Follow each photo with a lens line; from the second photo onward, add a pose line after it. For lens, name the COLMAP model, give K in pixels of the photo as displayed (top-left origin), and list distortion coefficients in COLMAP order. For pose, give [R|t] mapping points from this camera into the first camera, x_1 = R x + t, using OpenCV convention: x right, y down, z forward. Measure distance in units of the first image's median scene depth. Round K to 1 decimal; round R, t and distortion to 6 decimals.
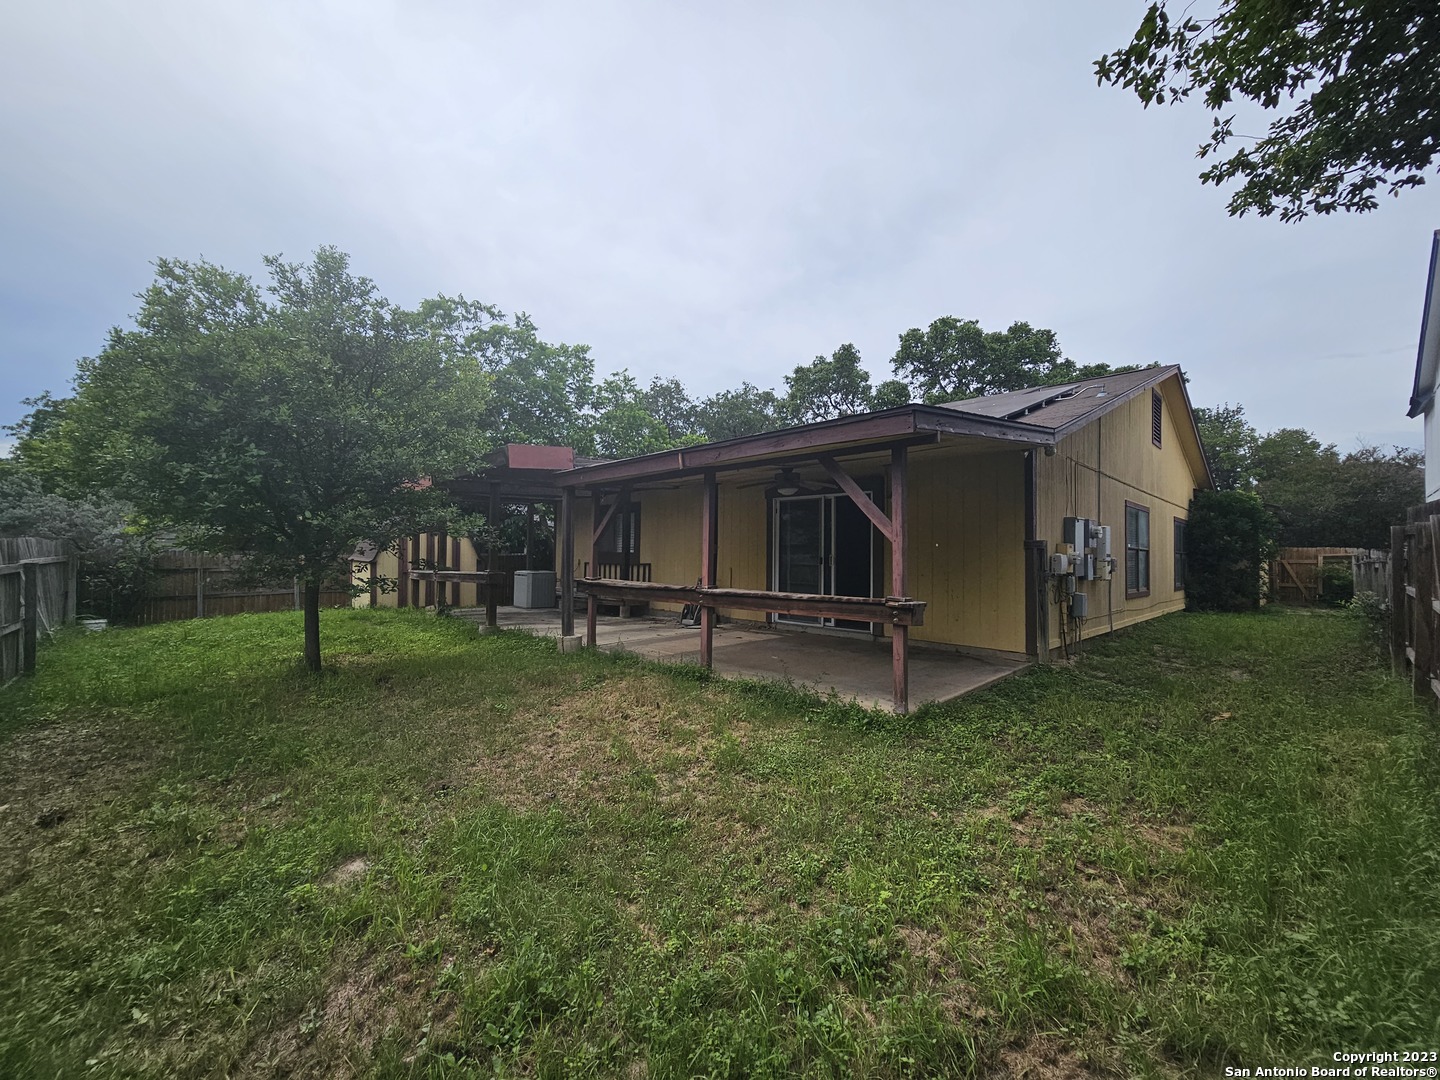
lens RADIAL K [[590.4, 0, 716.1], [0, 590.4, 535.6], [0, 0, 1]] dist [-0.006484, 0.002519]
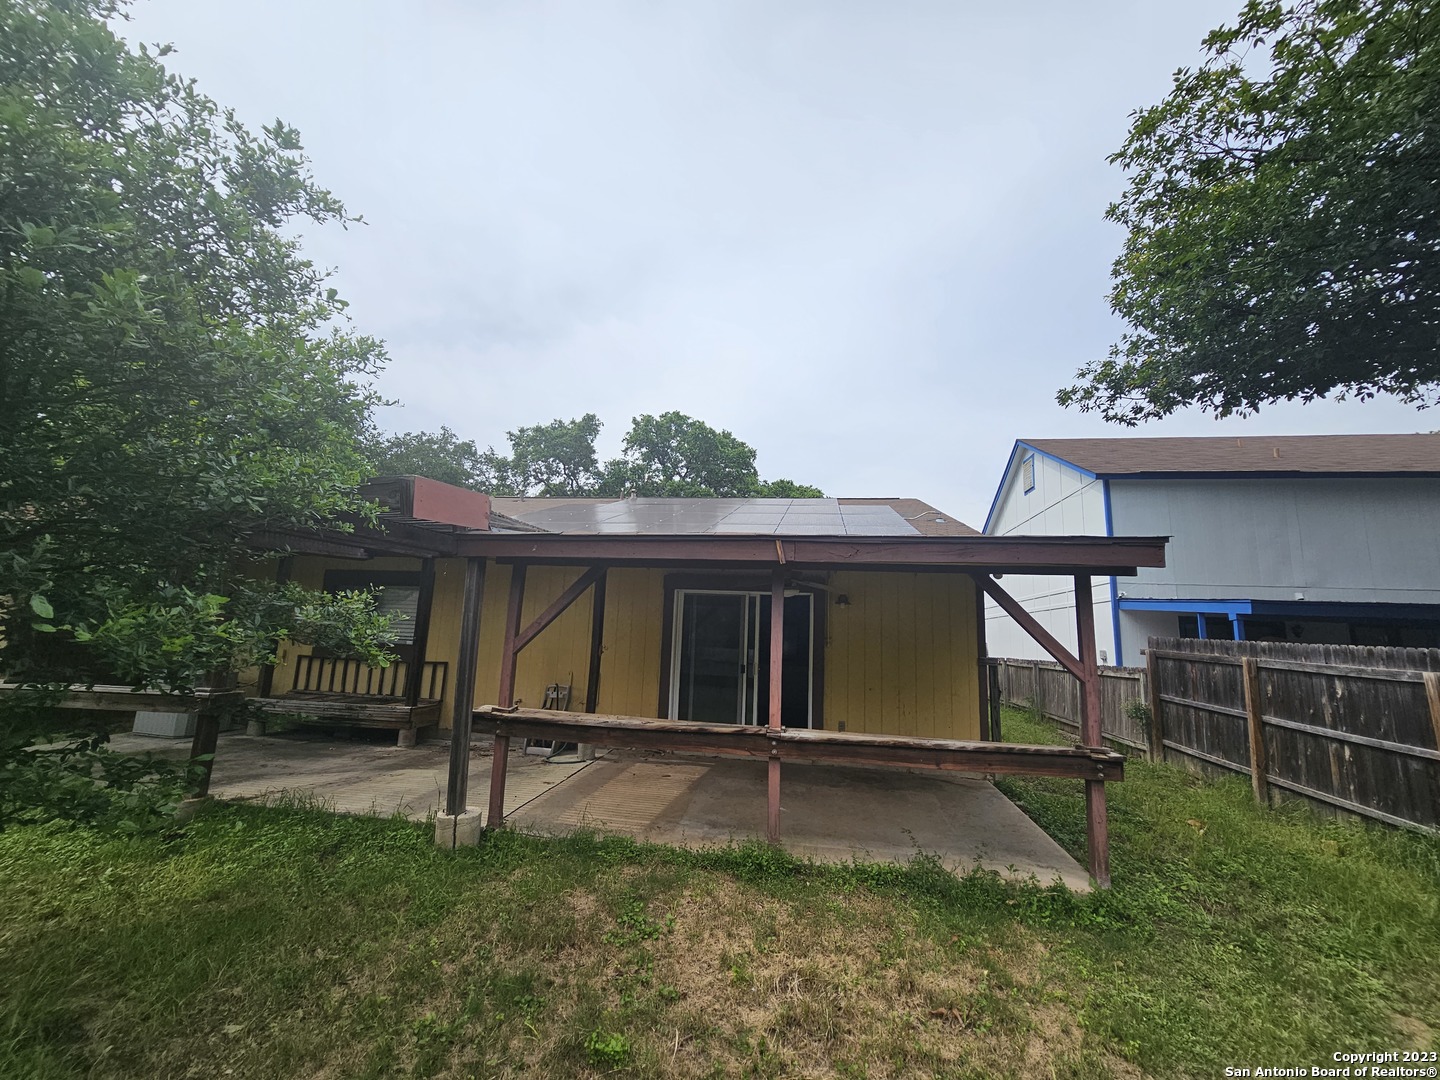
lens RADIAL K [[590.4, 0, 716.1], [0, 590.4, 535.6], [0, 0, 1]] dist [-0.006484, 0.002519]
pose [[0.813042, 0.117743, 0.570174, -0.132567], [-0.049856, 0.989820, -0.133308, -0.011854], [-0.580066, 0.079958, 0.810636, 0.116215]]
